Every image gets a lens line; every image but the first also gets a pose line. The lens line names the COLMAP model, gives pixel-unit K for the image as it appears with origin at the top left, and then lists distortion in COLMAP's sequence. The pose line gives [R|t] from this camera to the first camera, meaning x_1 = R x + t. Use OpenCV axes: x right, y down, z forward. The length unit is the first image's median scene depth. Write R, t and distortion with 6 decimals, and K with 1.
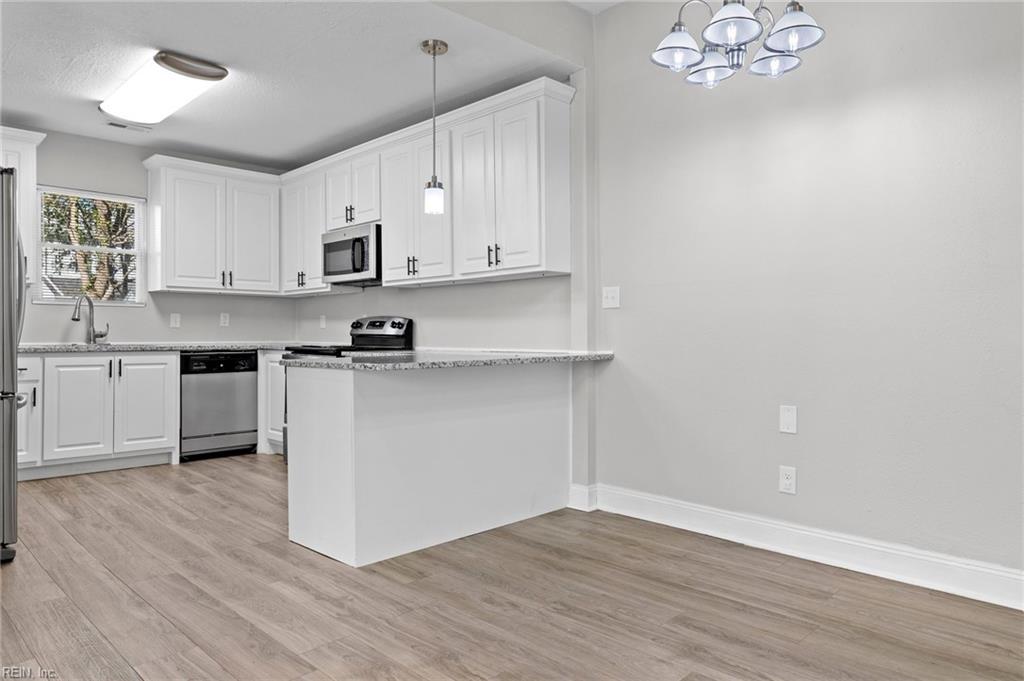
lens RADIAL K [[672.8, 0, 513.2], [0, 672.8, 336.9], [0, 0, 1]] dist [0.000016, -0.001365]
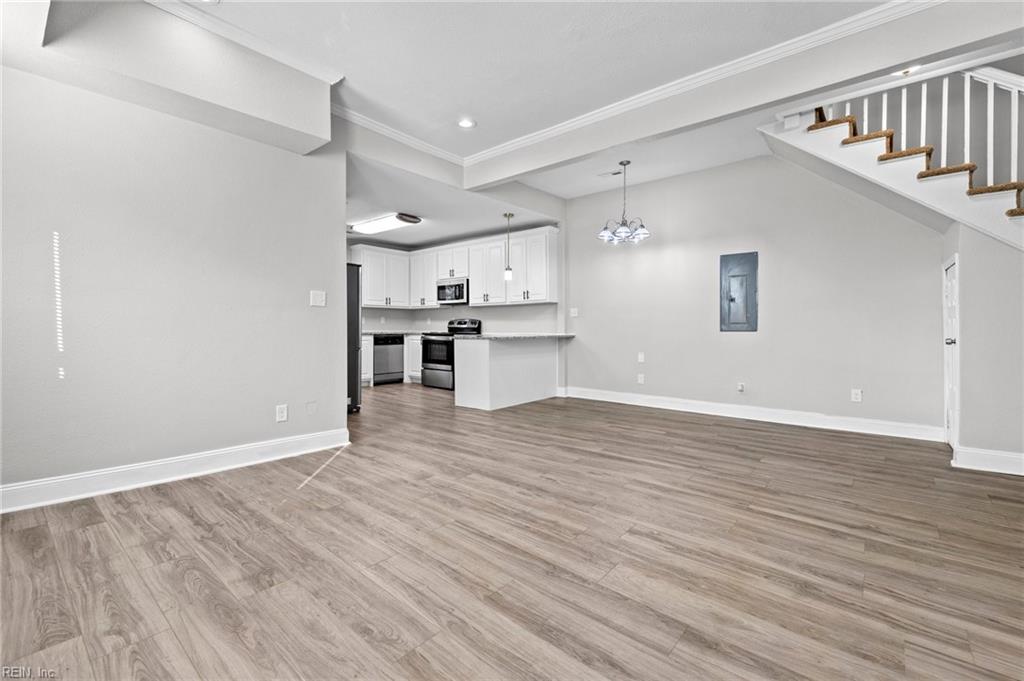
lens RADIAL K [[435.4, 0, 510.2], [0, 435.4, 334.9], [0, 0, 1]] dist [0.002737, 0.000141]
pose [[0.997045, 0.000037, 0.076821, -0.201439], [-0.000923, 0.999933, 0.011505, 0.006255], [-0.076815, -0.011542, 0.996979, -0.562187]]
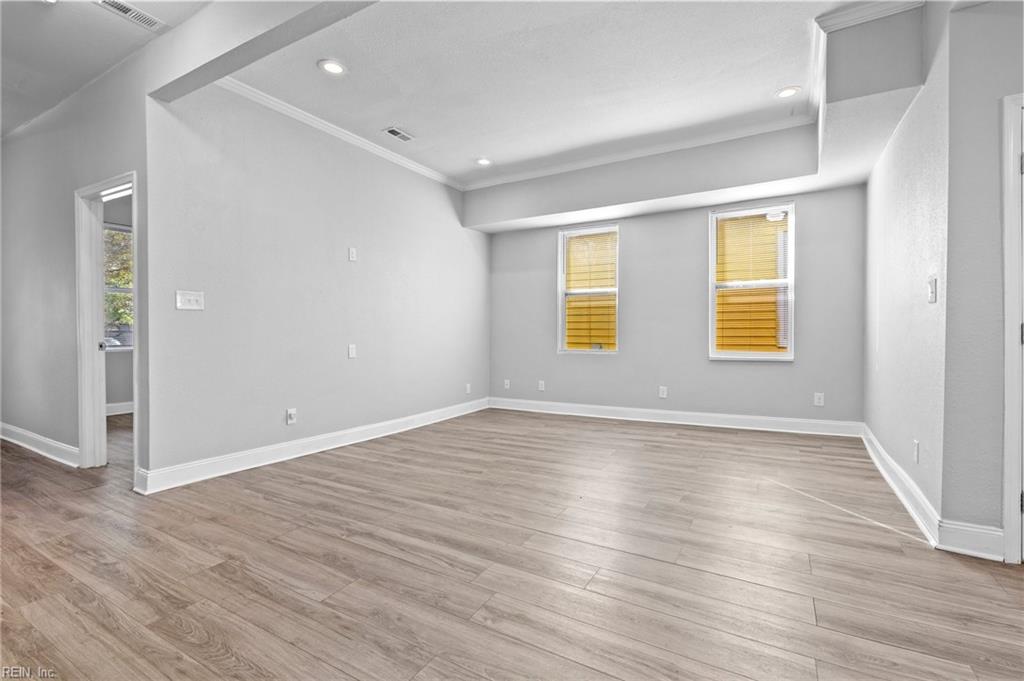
lens RADIAL K [[465.8, 0, 519.4], [0, 465.8, 333.0], [0, 0, 1]] dist [-0.001833, -0.000161]
pose [[-0.961261, 0.000803, -0.275637, 0.139179], [-0.002790, 0.999916, 0.012642, -0.007050], [0.275624, 0.012921, -0.961179, 0.730701]]
